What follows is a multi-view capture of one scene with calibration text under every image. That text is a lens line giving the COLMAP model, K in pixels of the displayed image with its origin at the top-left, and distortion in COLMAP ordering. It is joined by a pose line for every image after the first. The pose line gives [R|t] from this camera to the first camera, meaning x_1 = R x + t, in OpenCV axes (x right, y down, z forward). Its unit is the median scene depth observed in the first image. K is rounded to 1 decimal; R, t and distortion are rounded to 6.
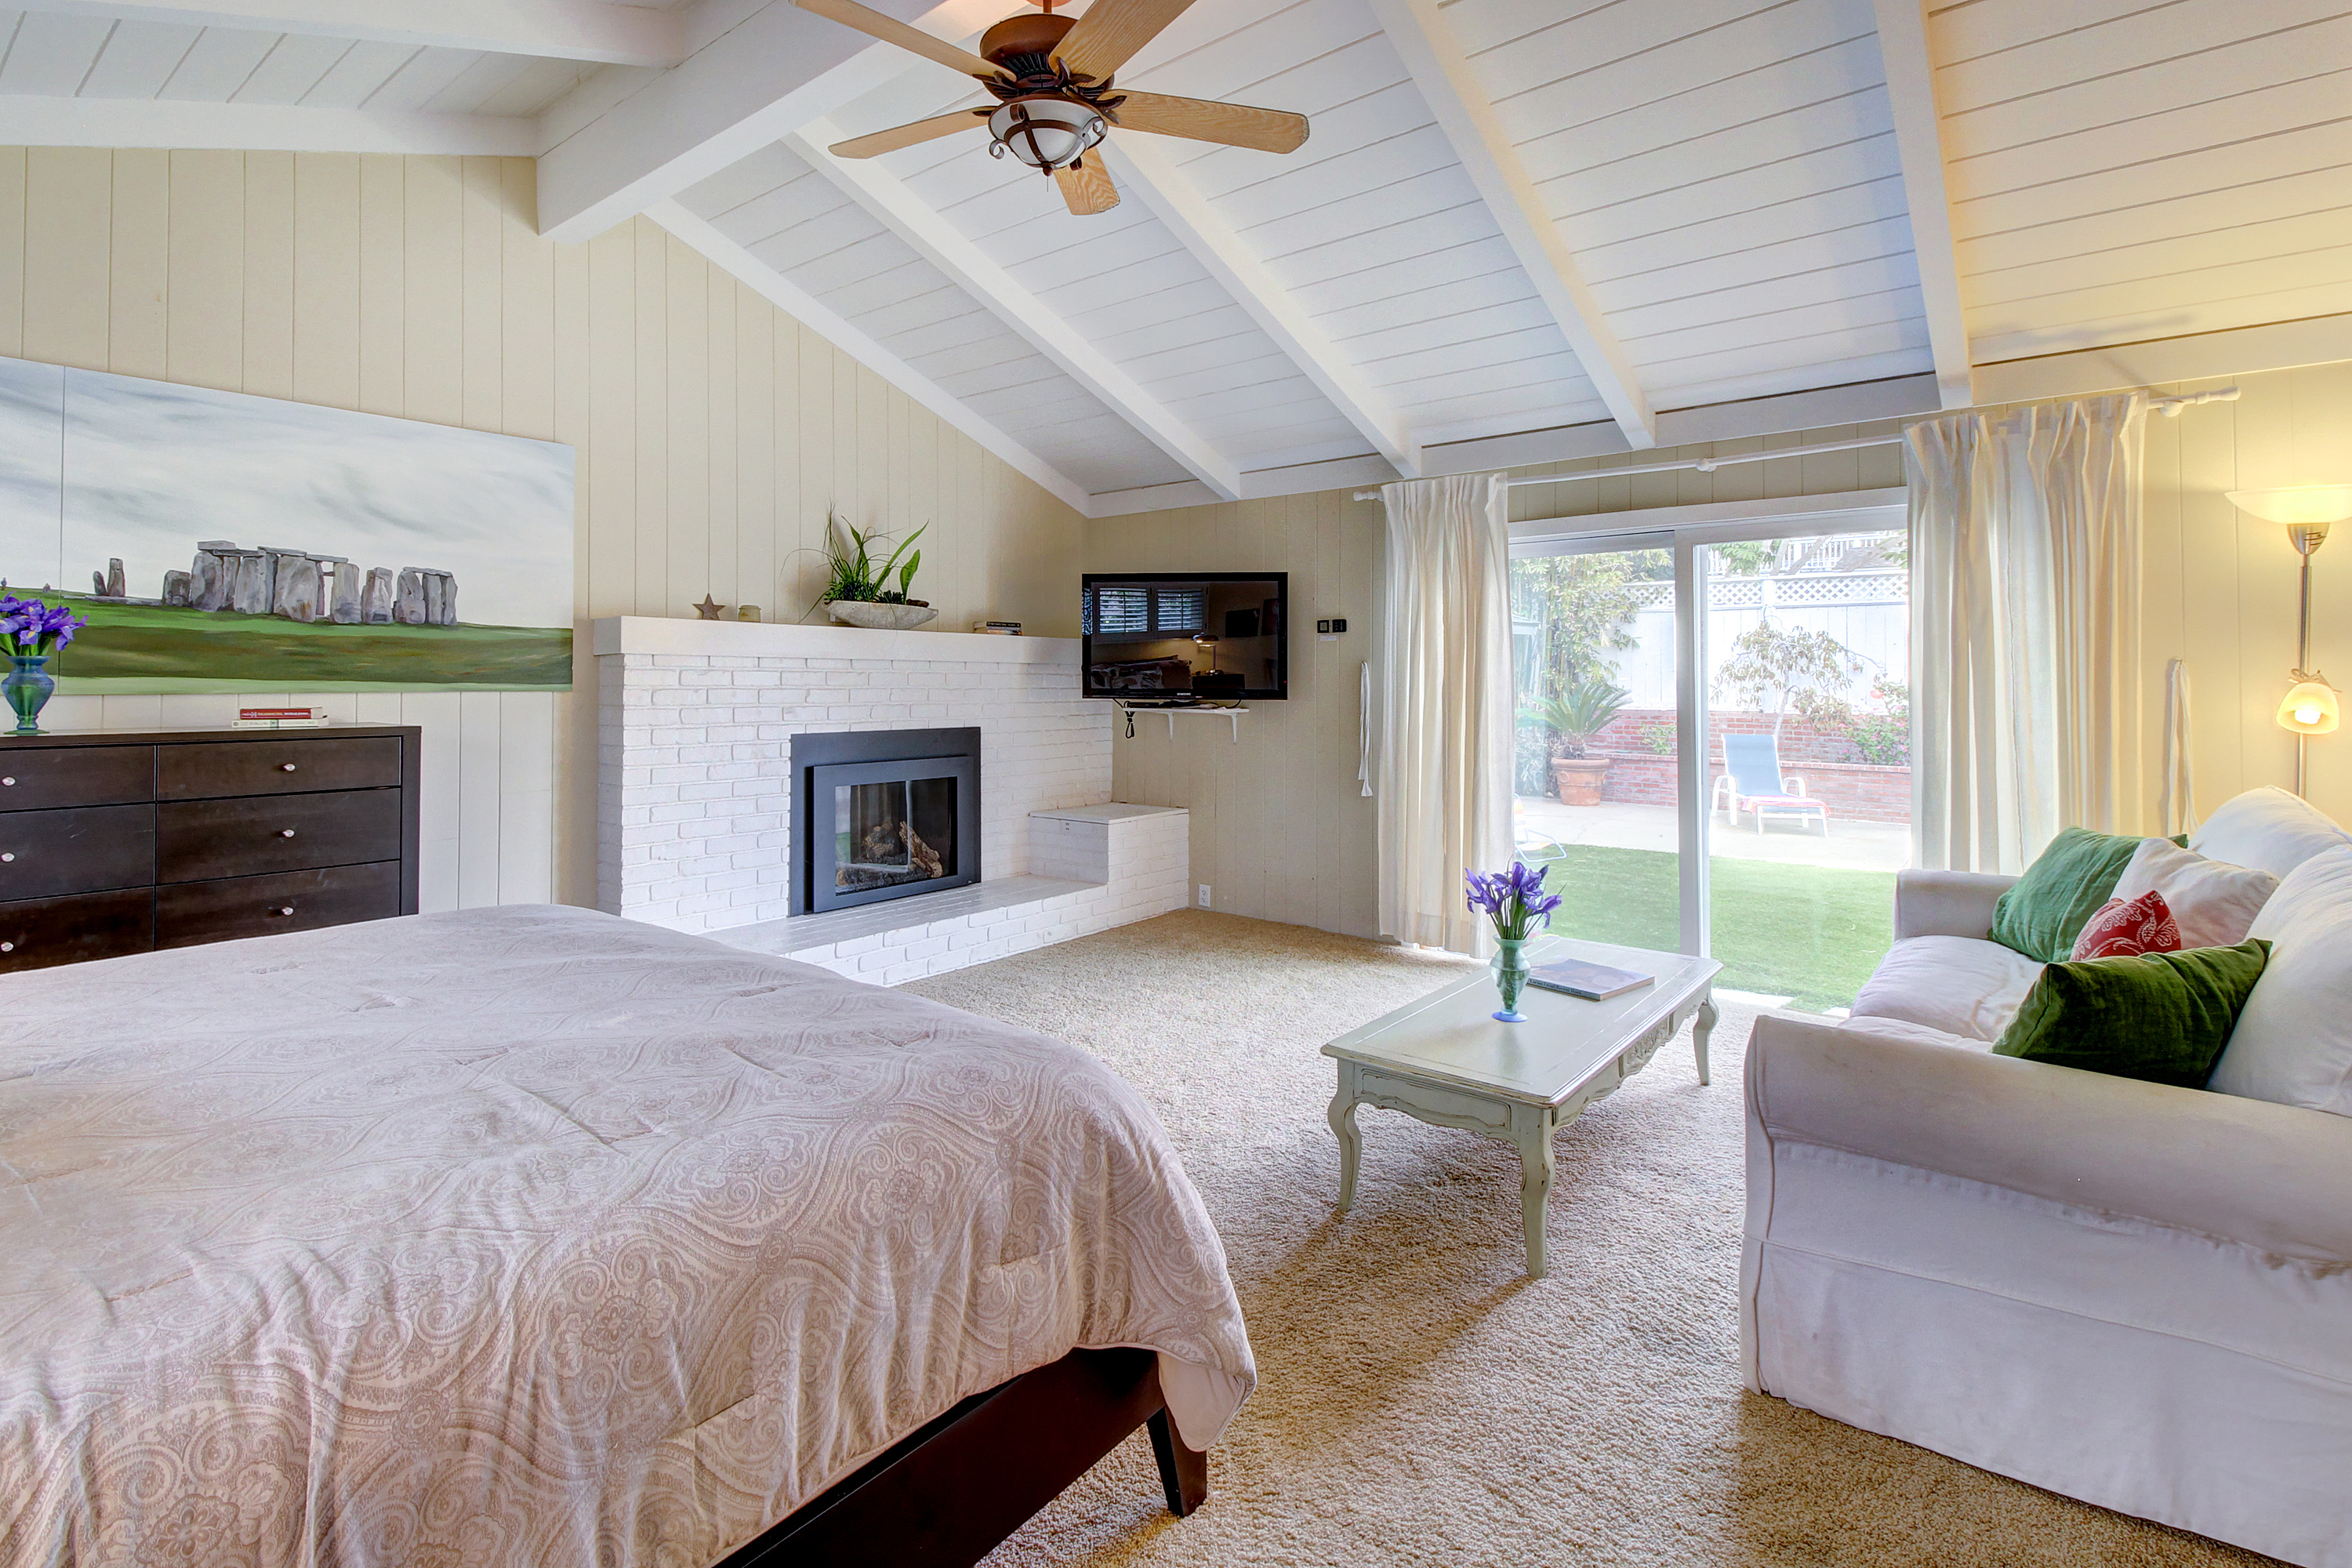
lens RADIAL K [[1134.8, 0, 1171.0], [0, 1134.8, 669.3], [0, 0, 1]] dist [0.021025, -0.013680]
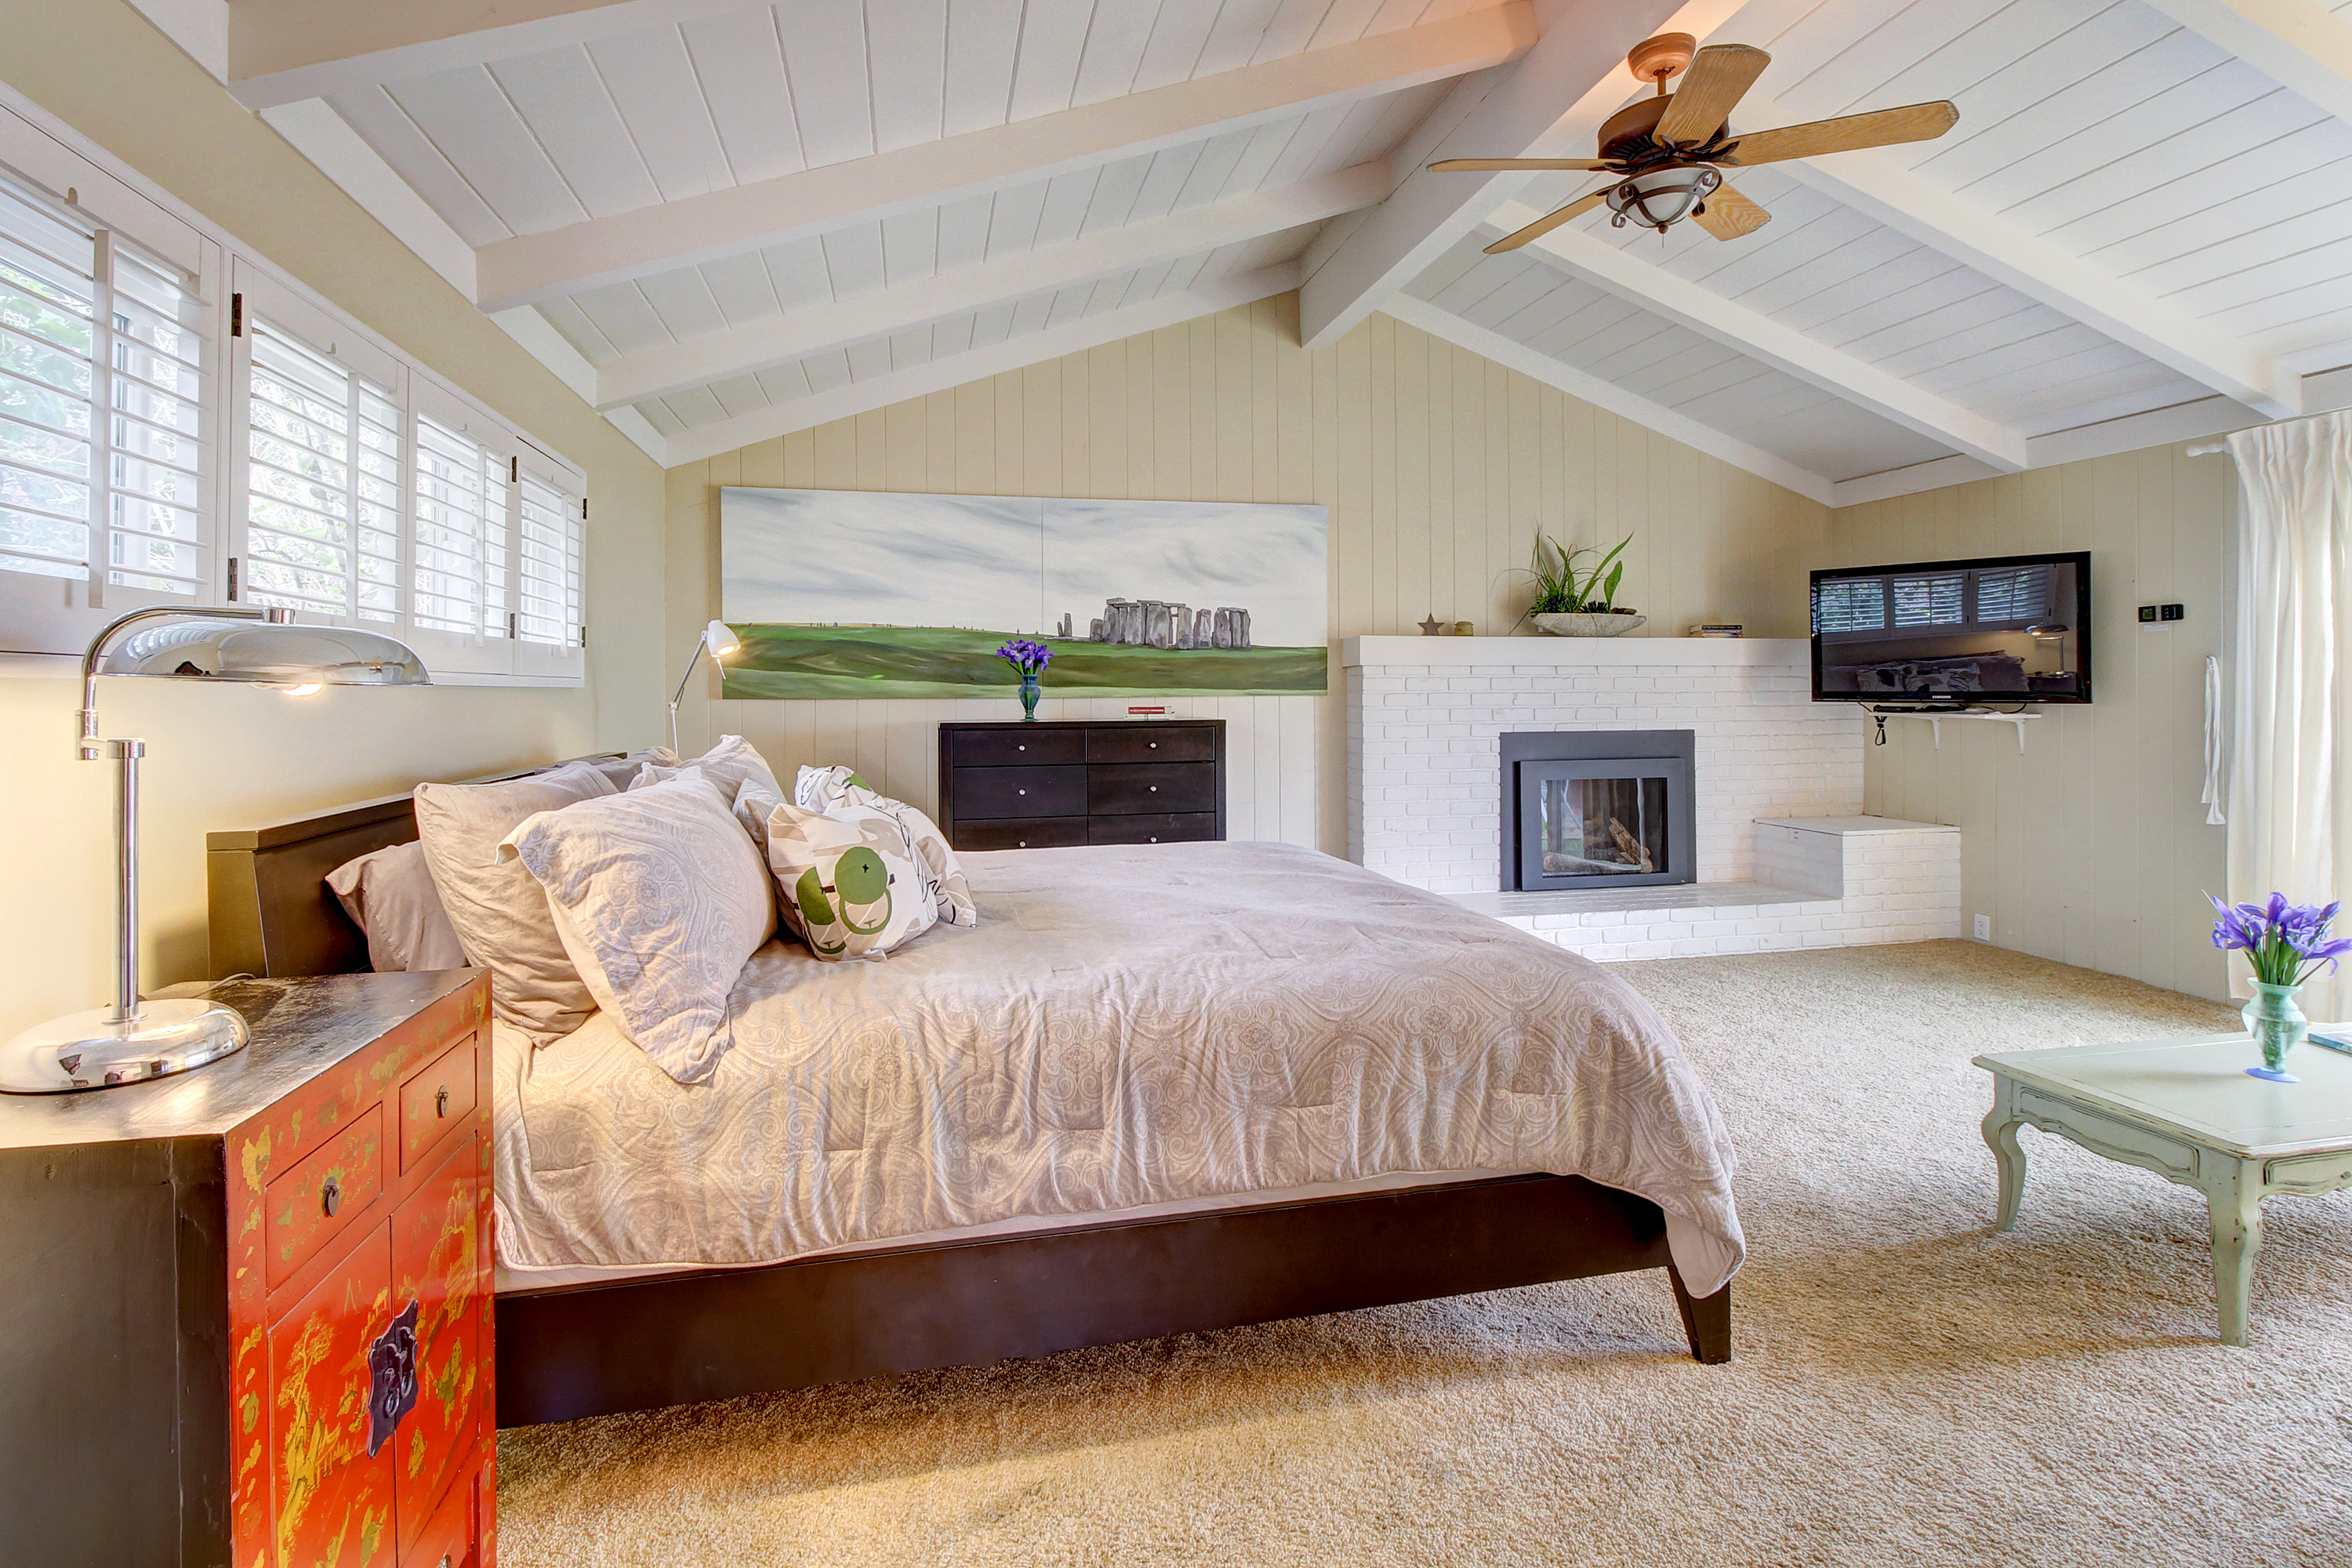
lens RADIAL K [[1113.9, 0, 1148.9], [0, 1113.9, 685.0], [0, 0, 1]] dist [0.010816, -0.001181]
pose [[0.776534, -0.009222, -0.630008, 0.162107], [0.014665, 0.999887, 0.003438, 0.000274], [0.629905, -0.011909, 0.776581, -0.155154]]
